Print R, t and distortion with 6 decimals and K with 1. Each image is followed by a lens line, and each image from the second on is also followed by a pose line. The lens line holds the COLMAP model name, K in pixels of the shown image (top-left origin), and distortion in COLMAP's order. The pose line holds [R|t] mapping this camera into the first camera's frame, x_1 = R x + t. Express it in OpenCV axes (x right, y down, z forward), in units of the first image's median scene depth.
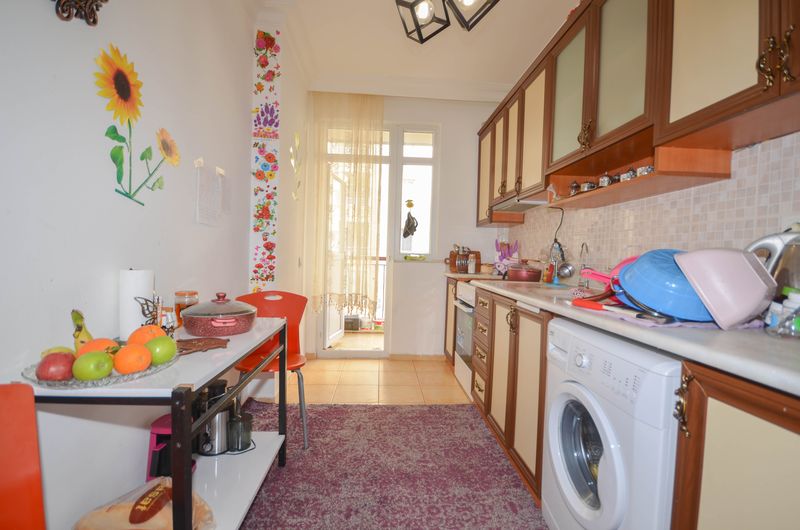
lens RADIAL K [[348.4, 0, 401.7], [0, 348.4, 267.6], [0, 0, 1]] dist [0.011058, -0.012798]
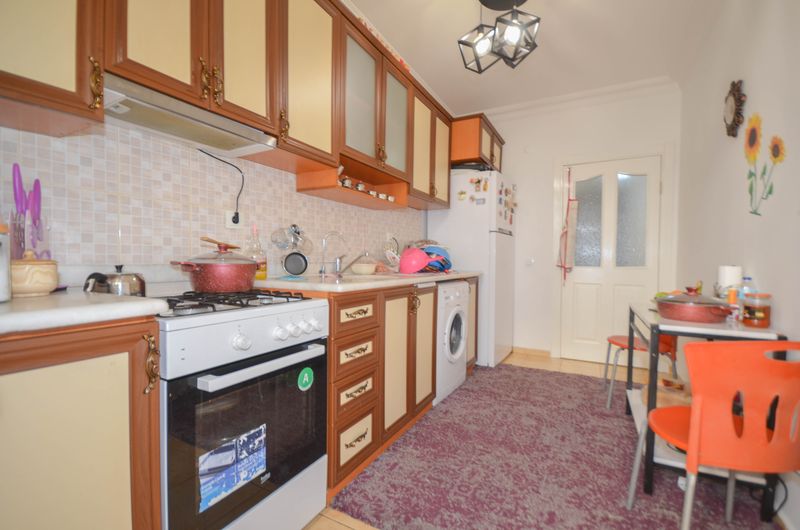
lens RADIAL K [[348.4, 0, 401.7], [0, 348.4, 267.6], [0, 0, 1]] dist [0.011058, -0.012798]
pose [[-0.847866, -0.056717, 0.527168, -0.193087], [-0.021314, 0.997104, 0.072996, -0.038092], [-0.529782, 0.050655, -0.846620, 1.586882]]
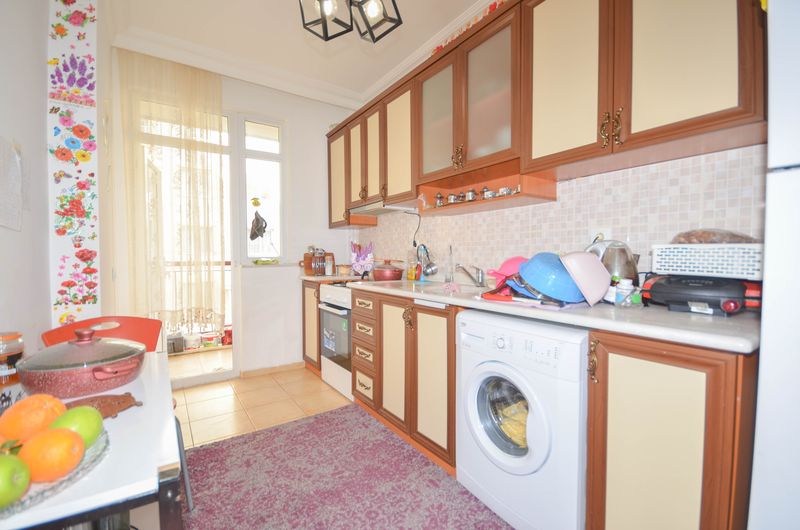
lens RADIAL K [[348.4, 0, 401.7], [0, 348.4, 267.6], [0, 0, 1]] dist [0.011058, -0.012798]
pose [[0.854330, -0.048149, 0.517496, -0.211821], [0.045527, 0.998805, 0.017770, -0.020859], [-0.517733, 0.008379, 0.855501, 0.057520]]
